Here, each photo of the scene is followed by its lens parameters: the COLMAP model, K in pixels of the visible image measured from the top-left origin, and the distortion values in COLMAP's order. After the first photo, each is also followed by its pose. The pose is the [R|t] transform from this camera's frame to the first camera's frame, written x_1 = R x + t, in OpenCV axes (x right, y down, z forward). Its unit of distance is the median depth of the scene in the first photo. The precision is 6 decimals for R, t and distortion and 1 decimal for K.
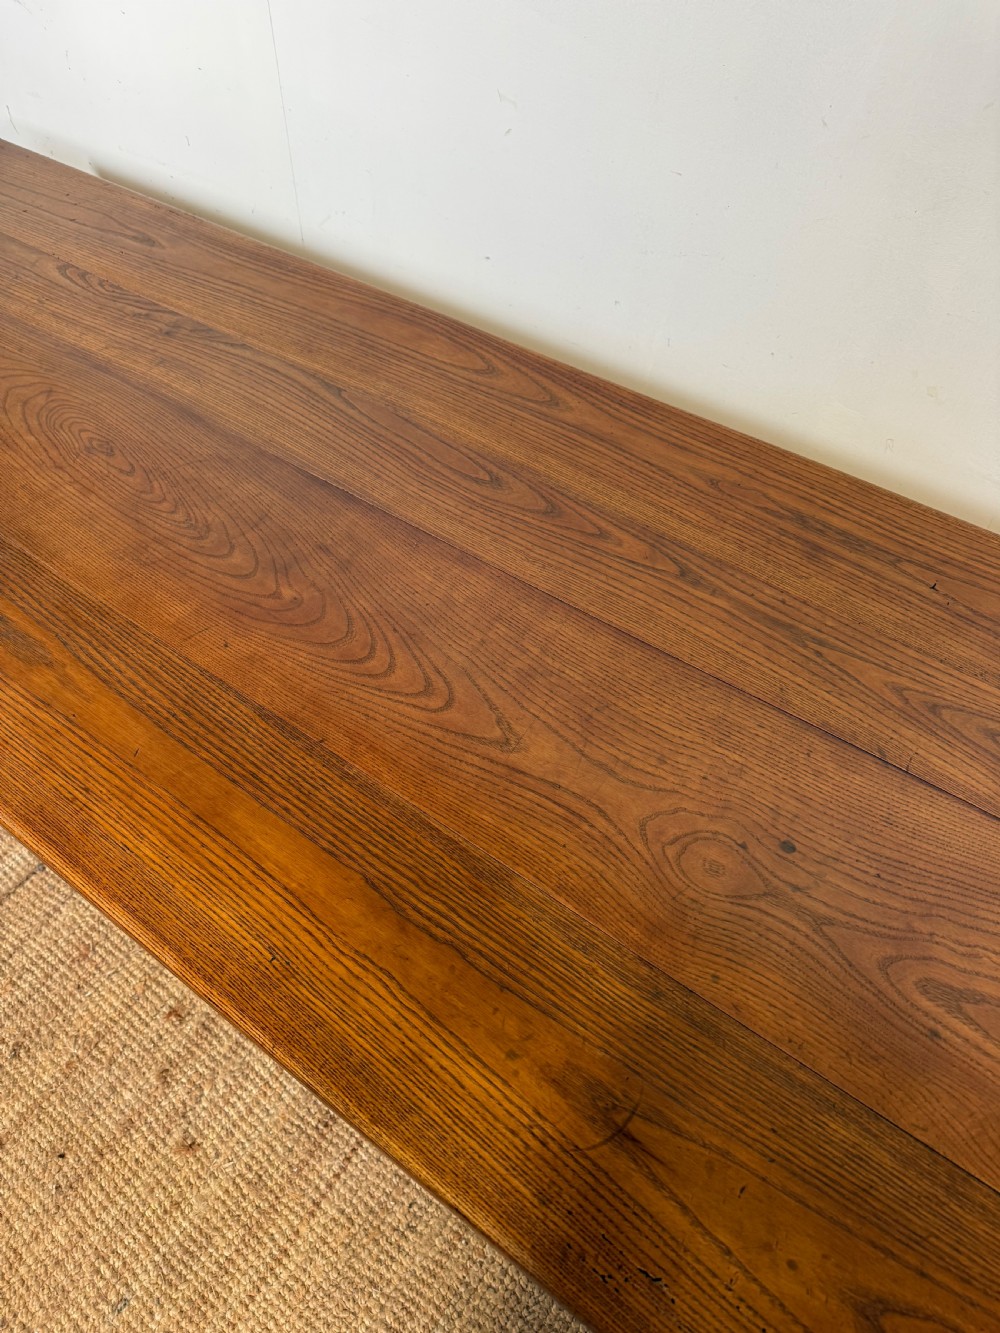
lens RADIAL K [[950.9, 0, 508.9], [0, 950.9, 678.6], [0, 0, 1]] dist [0.021951, -0.034761]
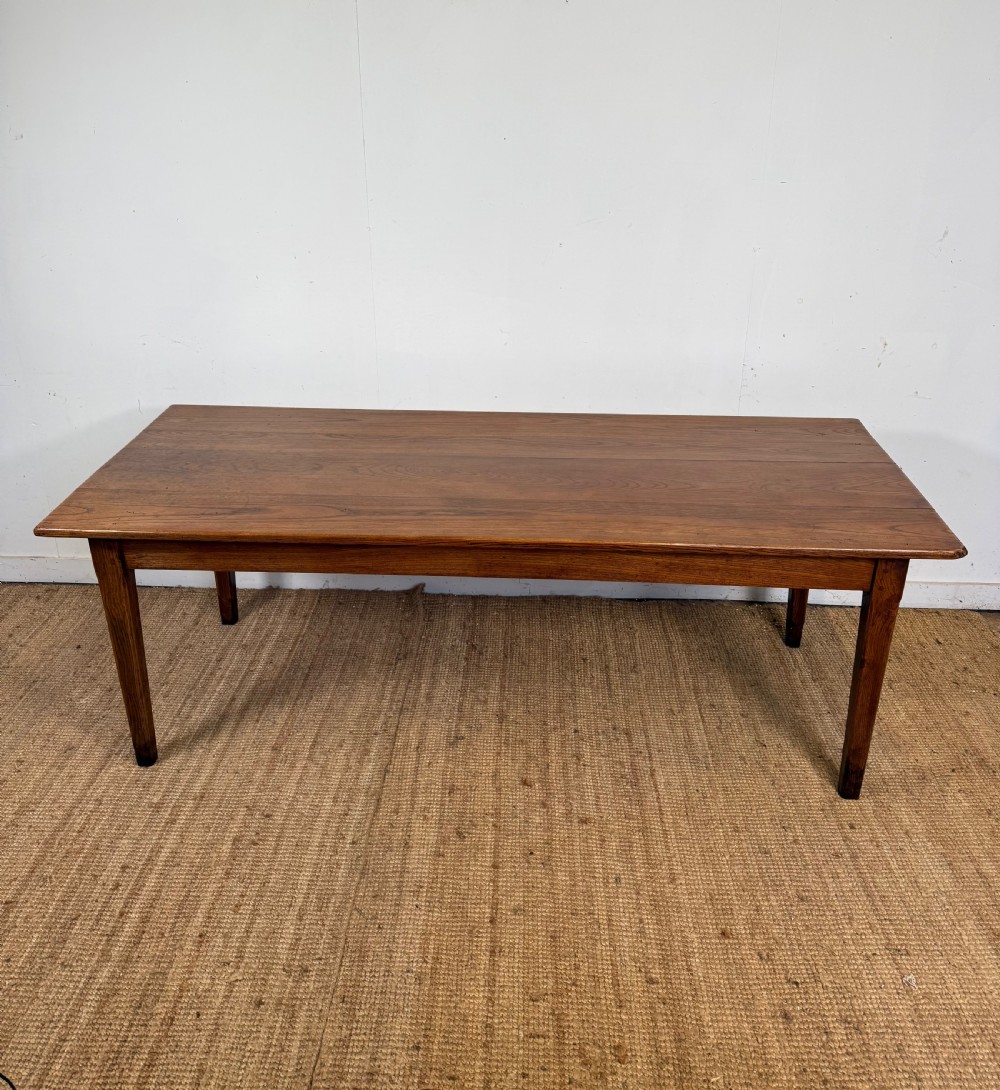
lens RADIAL K [[950.9, 0, 529.2], [0, 950.9, 434.0], [0, 0, 1]] dist [-0.005326, -0.033946]
pose [[0.828266, -0.201932, 0.522685, -1.376060], [0.425690, 0.833336, -0.352616, 0.531595], [-0.364368, 0.514562, 0.776184, -0.823145]]
